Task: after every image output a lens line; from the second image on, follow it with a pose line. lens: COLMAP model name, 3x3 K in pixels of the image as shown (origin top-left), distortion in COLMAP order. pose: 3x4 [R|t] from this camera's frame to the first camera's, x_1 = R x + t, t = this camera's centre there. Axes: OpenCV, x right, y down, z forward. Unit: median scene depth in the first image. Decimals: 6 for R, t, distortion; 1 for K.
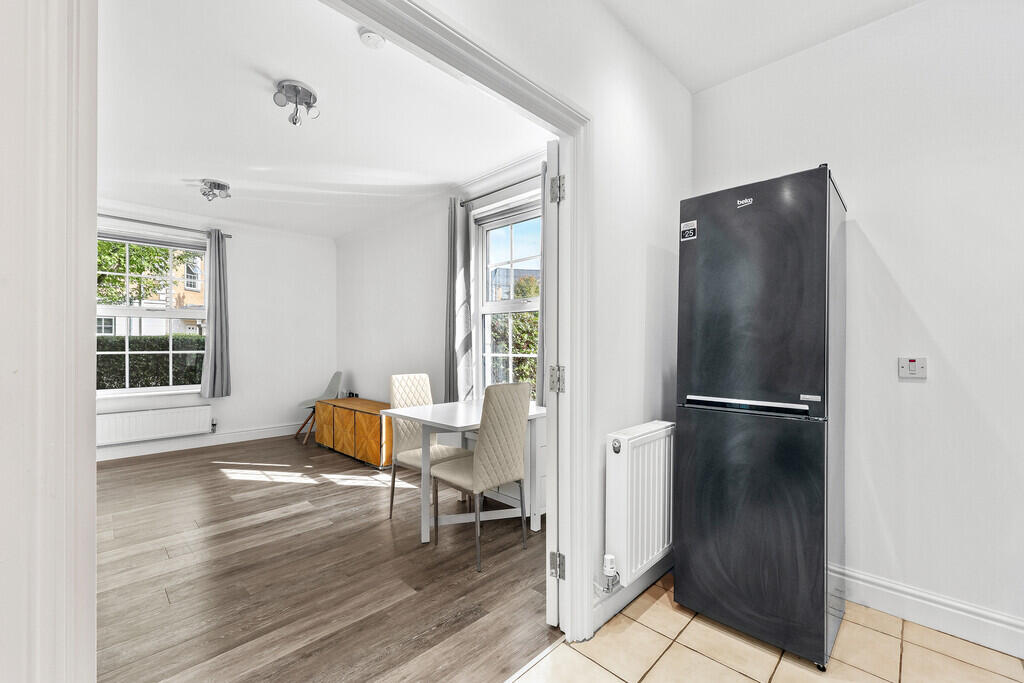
lens RADIAL K [[415.4, 0, 504.2], [0, 415.4, 343.0], [0, 0, 1]] dist [-0.000088, -0.000047]
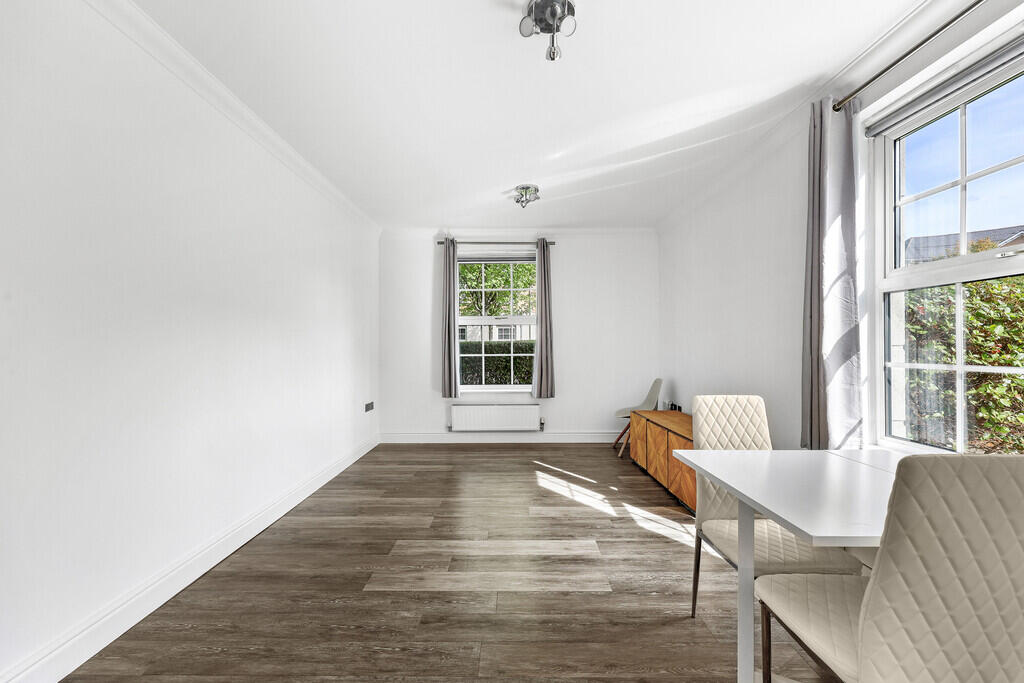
lens RADIAL K [[411.6, 0, 509.8], [0, 411.6, 350.6], [0, 0, 1]] dist [0.000261, 0.000196]
pose [[0.704427, 0.000433, -0.709776, -0.013933], [0.010147, 0.999891, 0.010681, -0.002039], [0.709704, -0.014726, 0.704346, 0.250396]]
